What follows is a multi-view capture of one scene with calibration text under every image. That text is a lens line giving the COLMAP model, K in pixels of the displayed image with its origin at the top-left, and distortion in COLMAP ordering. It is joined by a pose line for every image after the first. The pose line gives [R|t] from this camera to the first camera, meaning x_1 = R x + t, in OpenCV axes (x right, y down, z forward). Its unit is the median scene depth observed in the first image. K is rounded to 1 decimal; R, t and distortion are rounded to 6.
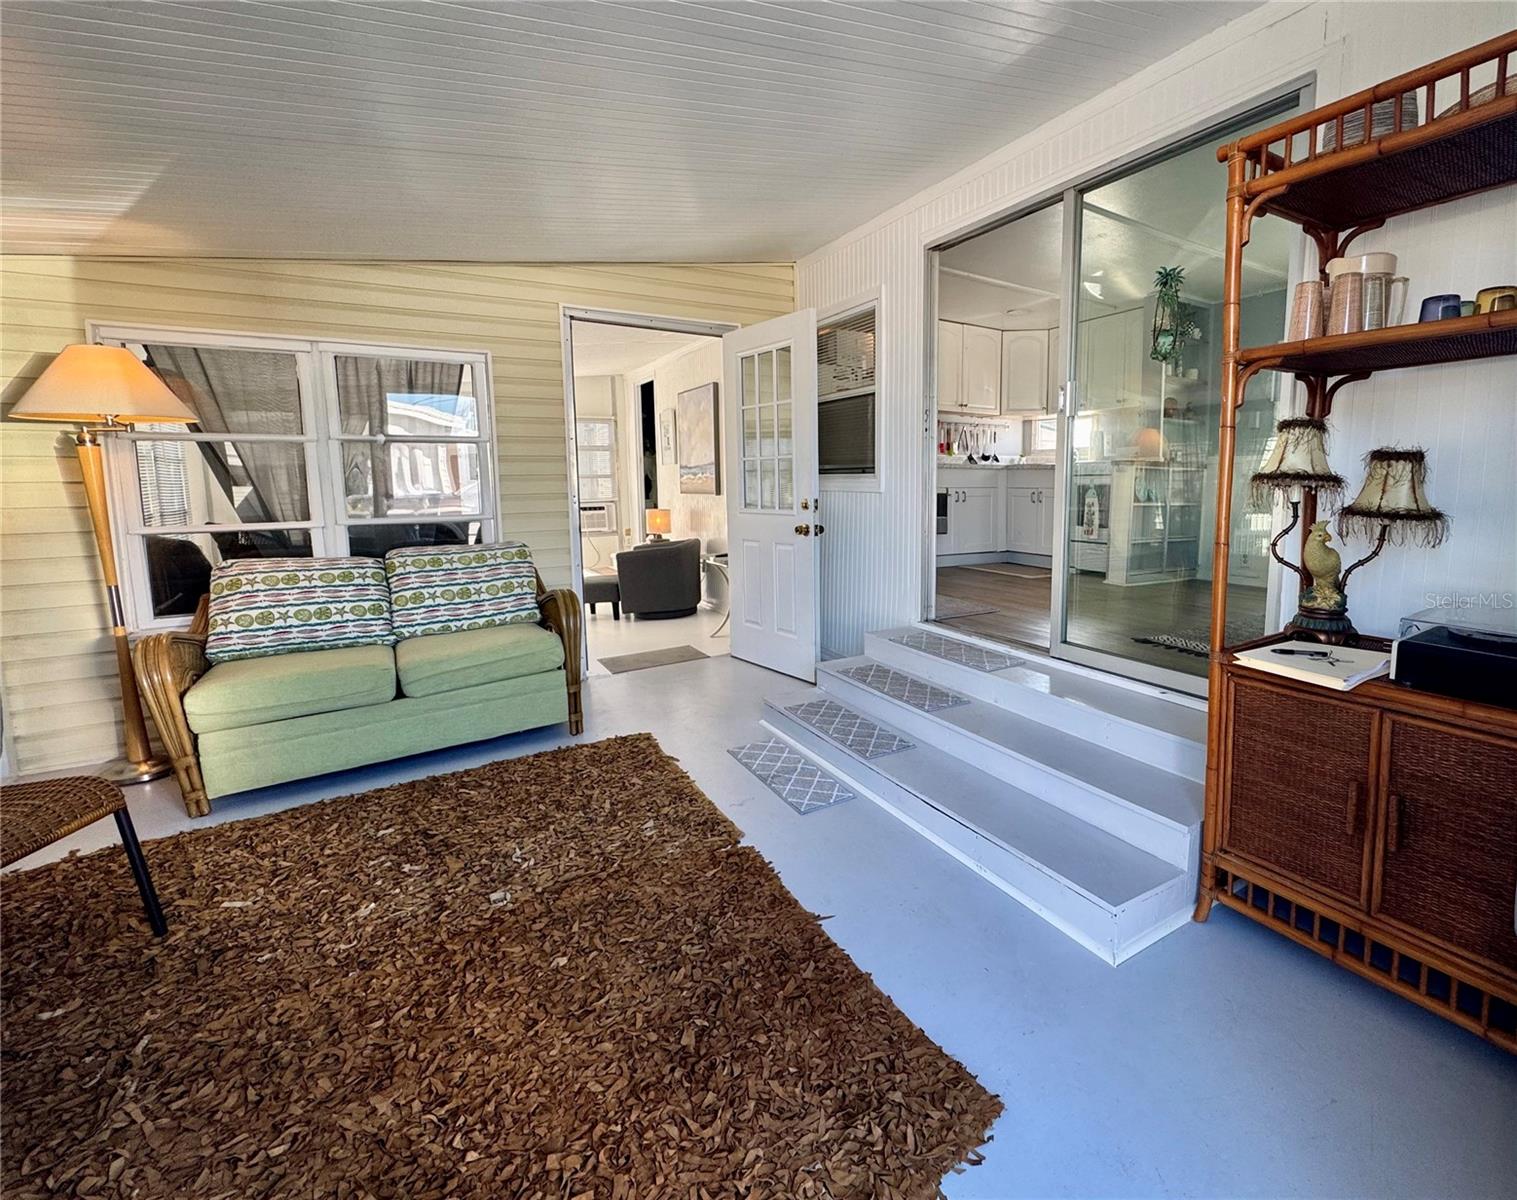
lens RADIAL K [[716.2, 0, 896.6], [0, 716.2, 562.6], [0, 0, 1]] dist [-0.000667, -0.000201]
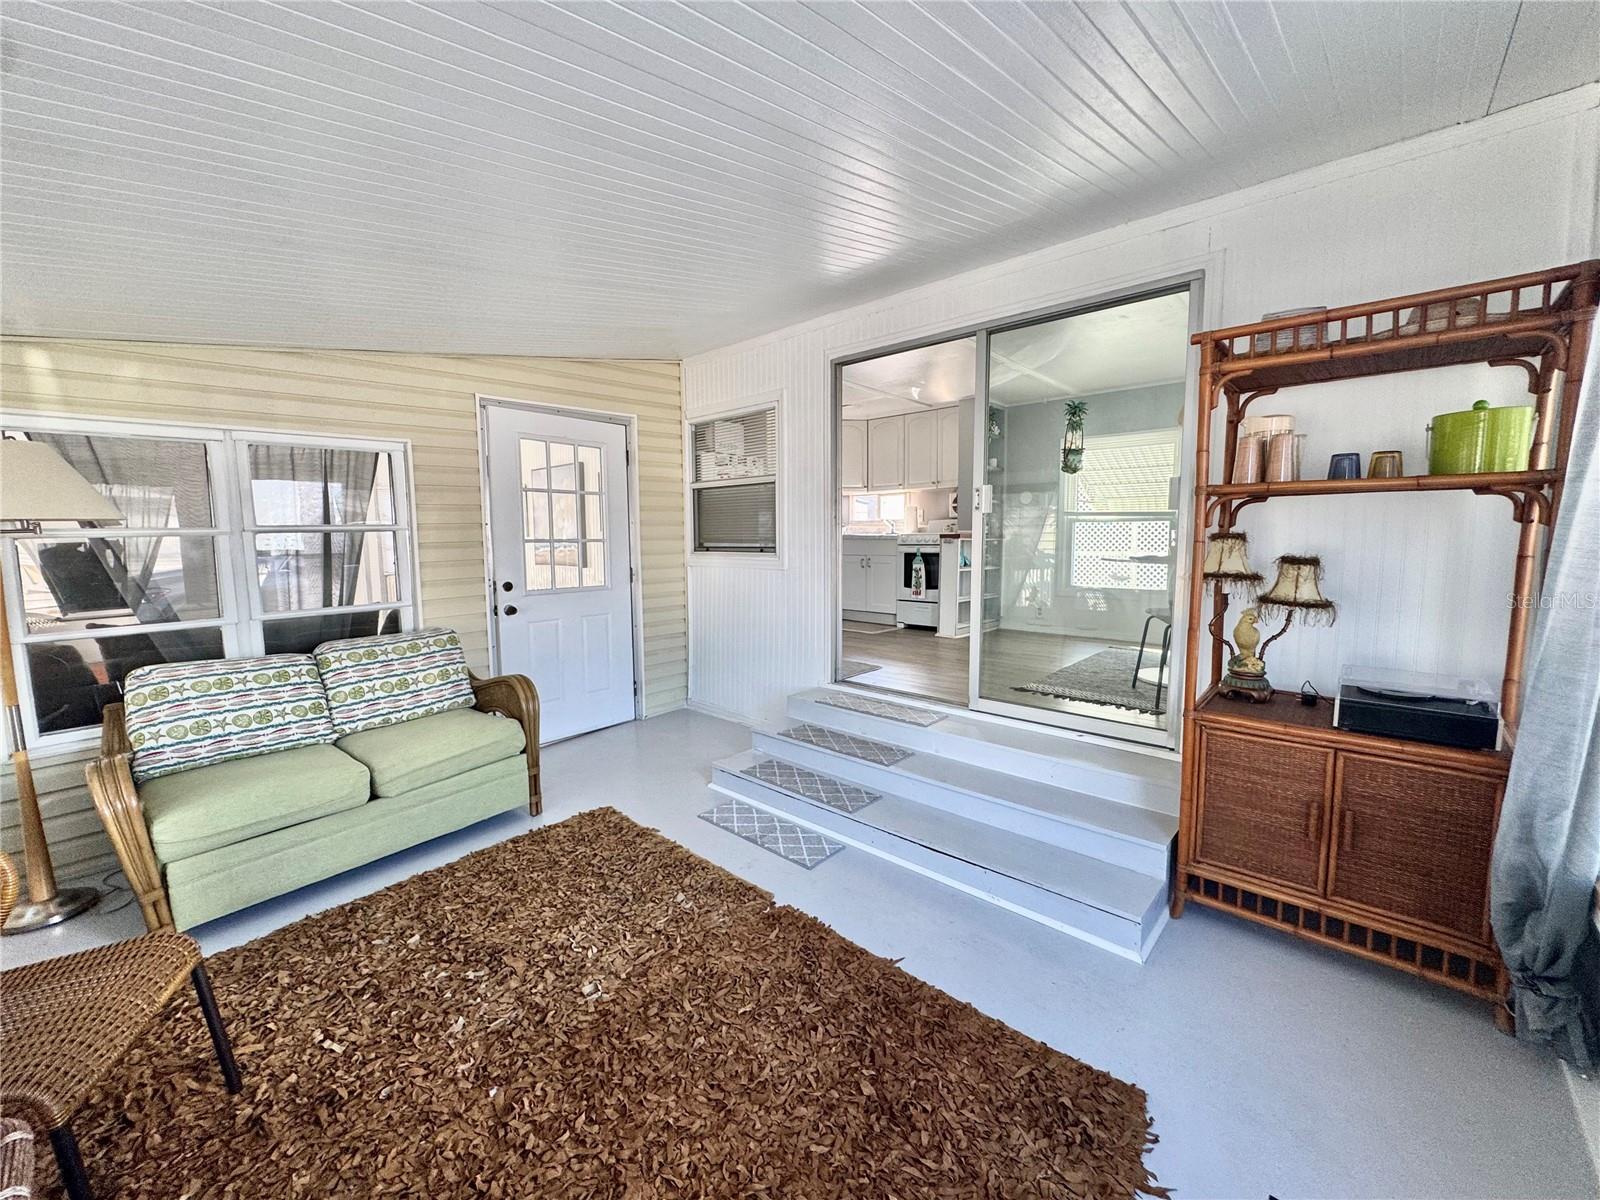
lens RADIAL K [[641.9, 0, 802.4], [0, 641.9, 595.4], [0, 0, 1]] dist [-0.001710, 0.000101]
pose [[0.974174, -0.030523, 0.223726, -0.309077], [0.034794, 0.999279, -0.015170, -0.057129], [-0.223101, 0.022562, 0.974534, 0.003906]]
